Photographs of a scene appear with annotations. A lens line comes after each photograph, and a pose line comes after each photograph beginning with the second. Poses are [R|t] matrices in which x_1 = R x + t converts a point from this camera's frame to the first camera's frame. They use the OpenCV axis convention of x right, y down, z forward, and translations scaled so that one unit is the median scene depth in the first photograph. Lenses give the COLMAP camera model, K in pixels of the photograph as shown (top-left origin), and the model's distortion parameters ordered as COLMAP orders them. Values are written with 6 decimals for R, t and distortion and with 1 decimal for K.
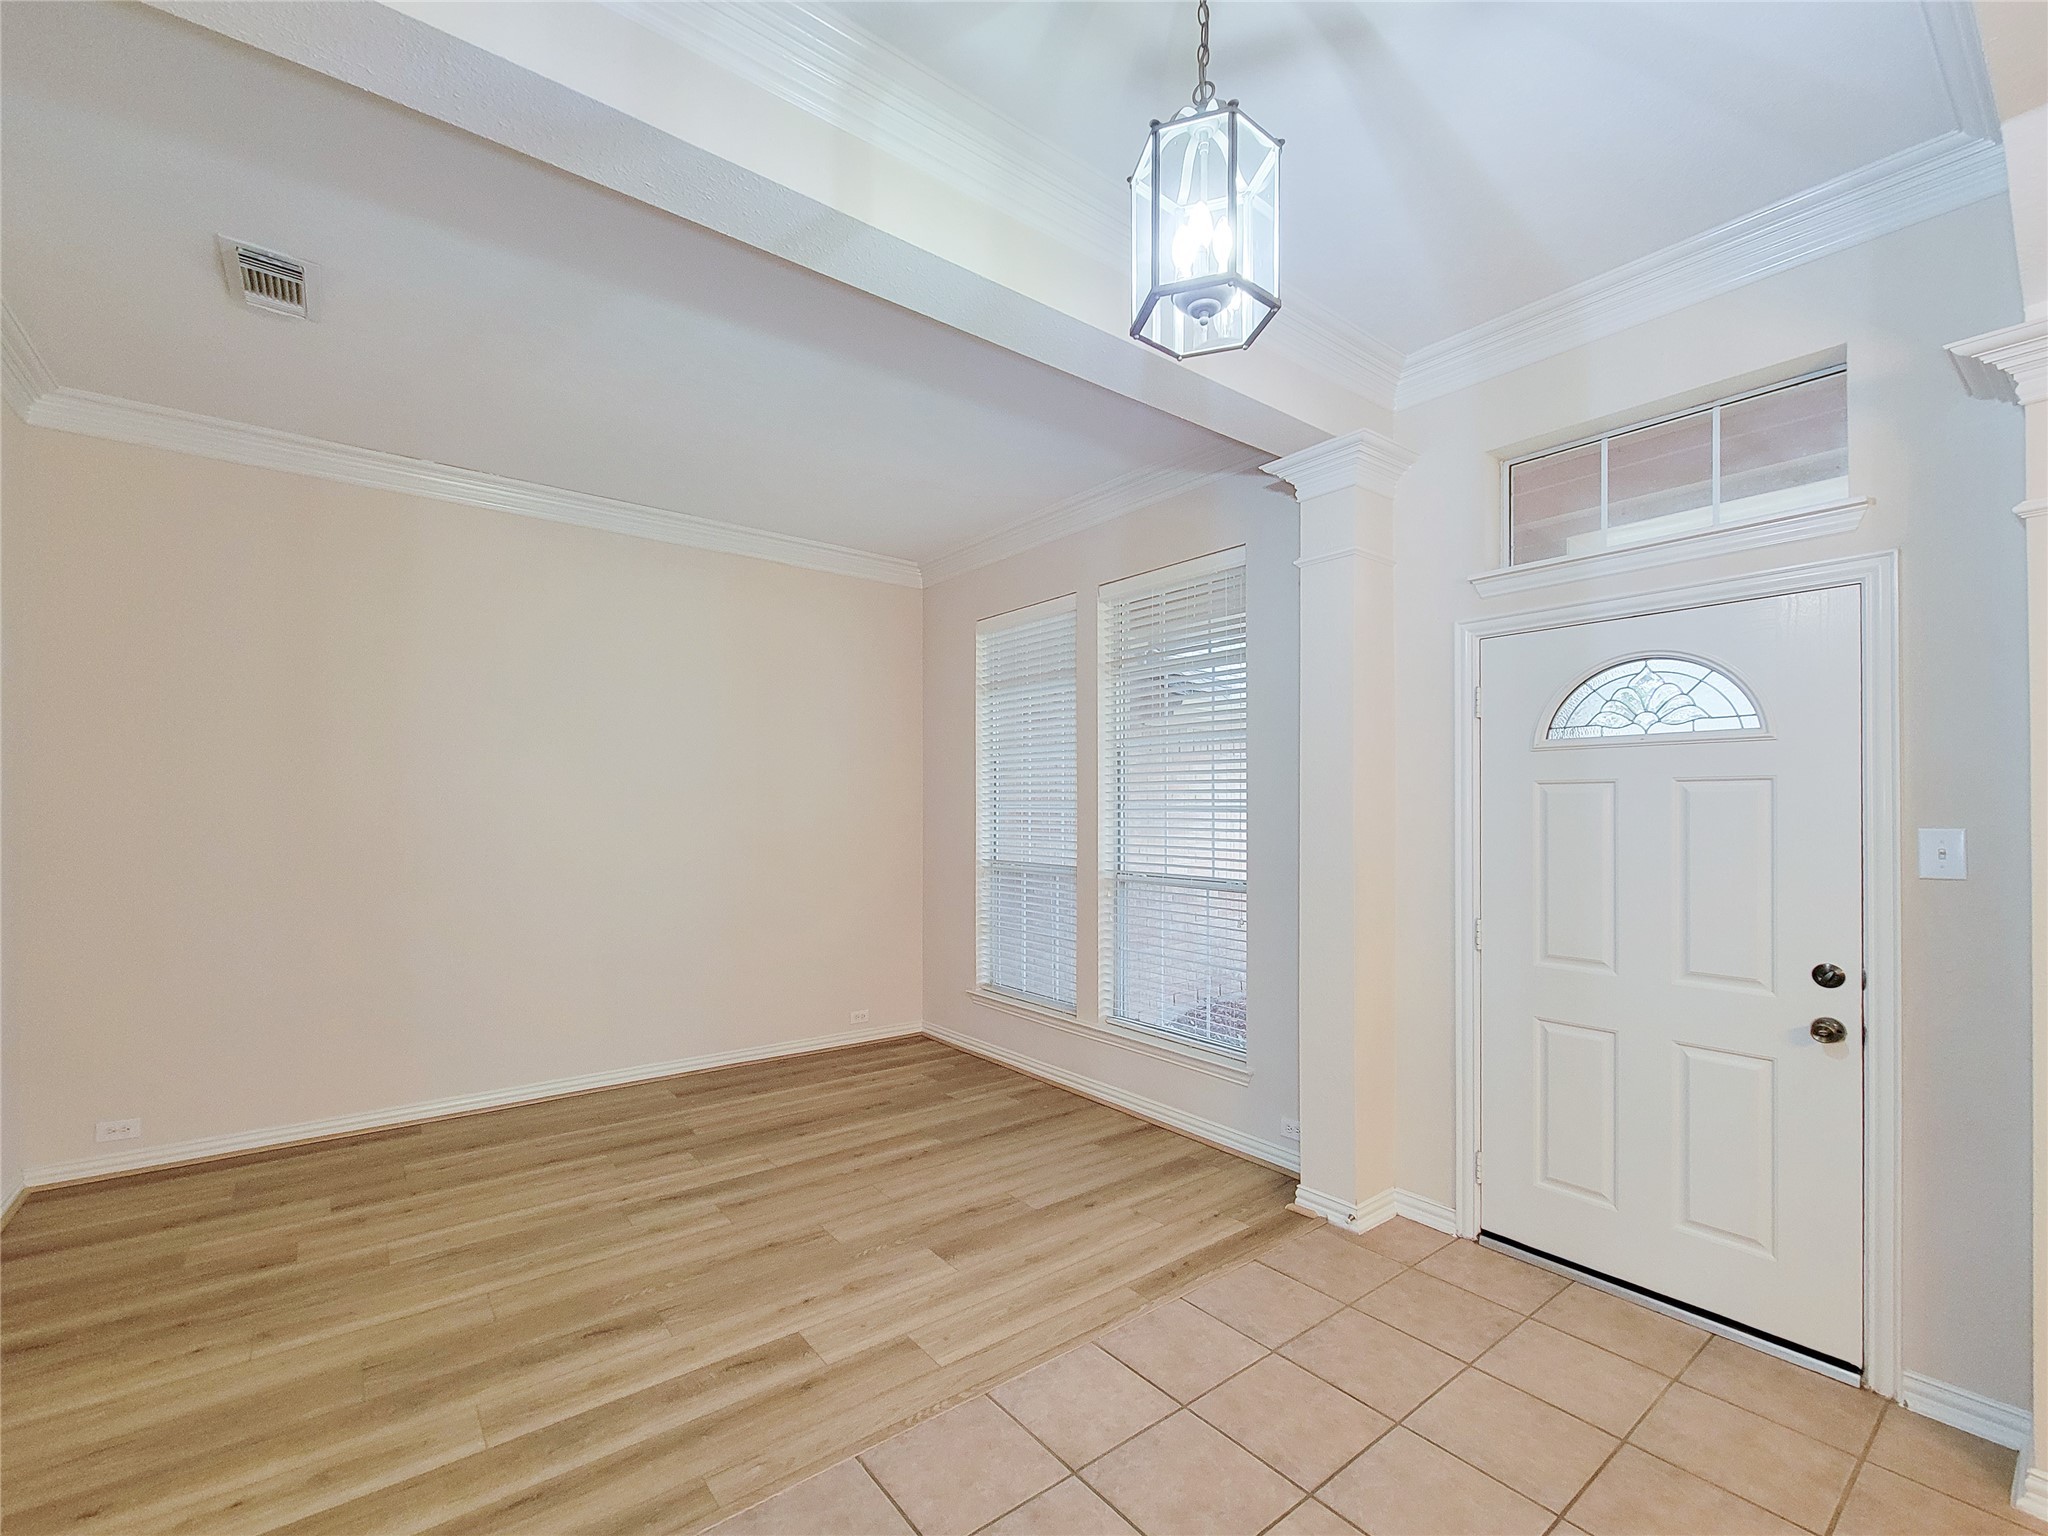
lens RADIAL K [[838.5, 0, 1024.1], [0, 838.5, 811.3], [0, 0, 1]] dist [-0.001987, -0.000449]
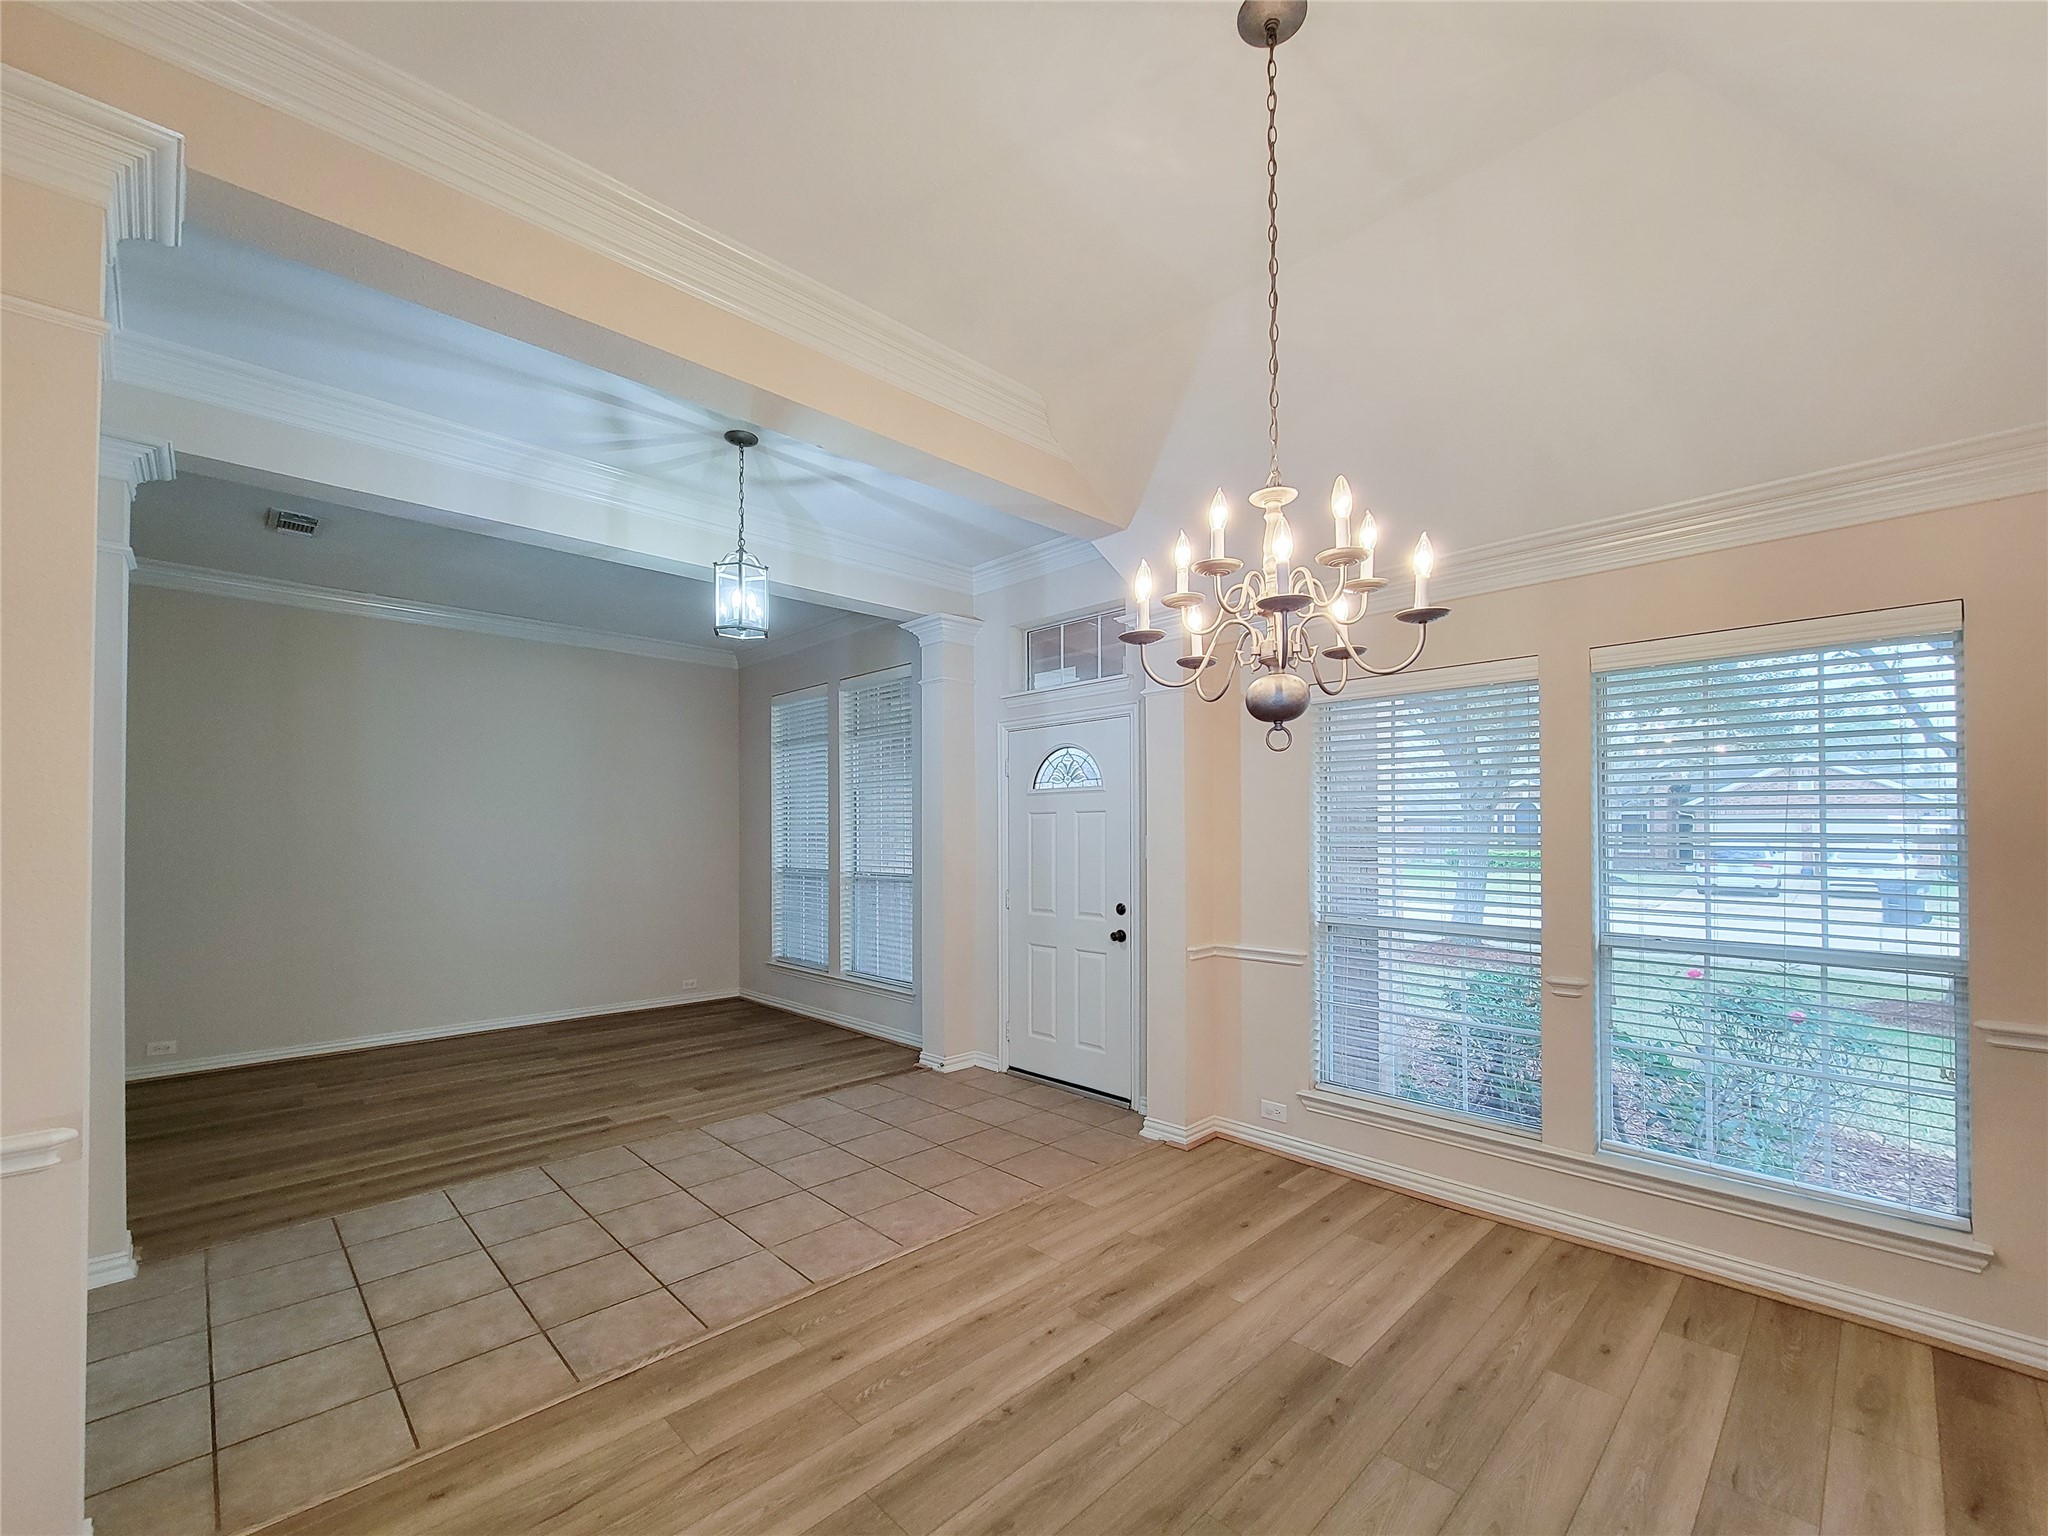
lens RADIAL K [[844.4, 0, 983.9], [0, 844.4, 827.4], [0, 0, 1]] dist [0.000326, -0.000956]
pose [[0.998192, -0.005981, 0.059804, 0.322001], [0.006595, 0.999928, -0.010073, 0.011345], [-0.059740, 0.010449, 0.998159, -0.643851]]
